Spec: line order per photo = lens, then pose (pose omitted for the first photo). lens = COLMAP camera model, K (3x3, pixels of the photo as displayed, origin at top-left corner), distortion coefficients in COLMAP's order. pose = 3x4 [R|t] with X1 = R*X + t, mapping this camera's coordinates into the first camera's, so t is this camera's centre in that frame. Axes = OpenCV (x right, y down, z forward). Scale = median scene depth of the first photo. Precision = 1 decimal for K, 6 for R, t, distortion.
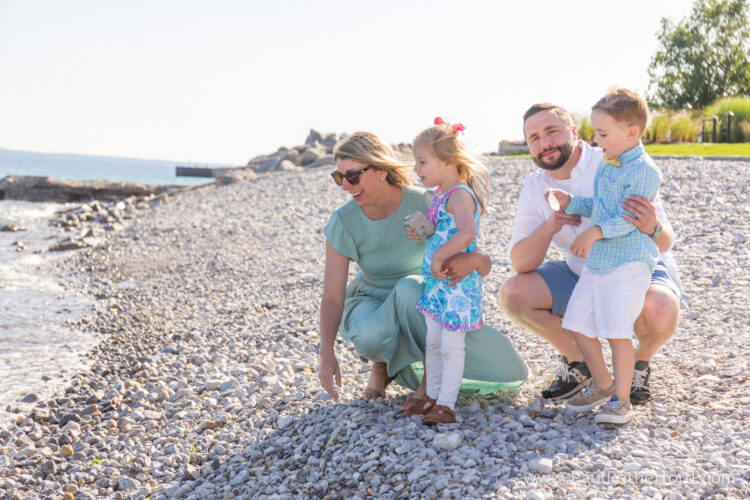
lens RADIAL K [[1353.3, 0, 375.4], [0, 1353.3, 250.0], [0, 0, 1]] dist [-0.040309, 0.000000]
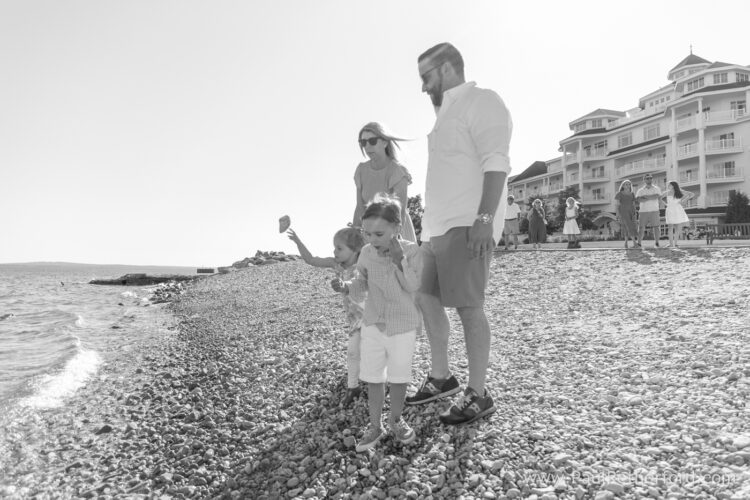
lens RADIAL K [[522.9, 0, 373.7], [0, 522.9, 250.9], [0, 0, 1]] dist [-0.002303, 0.000452]
pose [[0.982997, -0.036203, 0.180018, -0.064091], [0.051591, 0.995334, -0.081543, 0.005448], [-0.176226, 0.089444, 0.980278, 0.133709]]
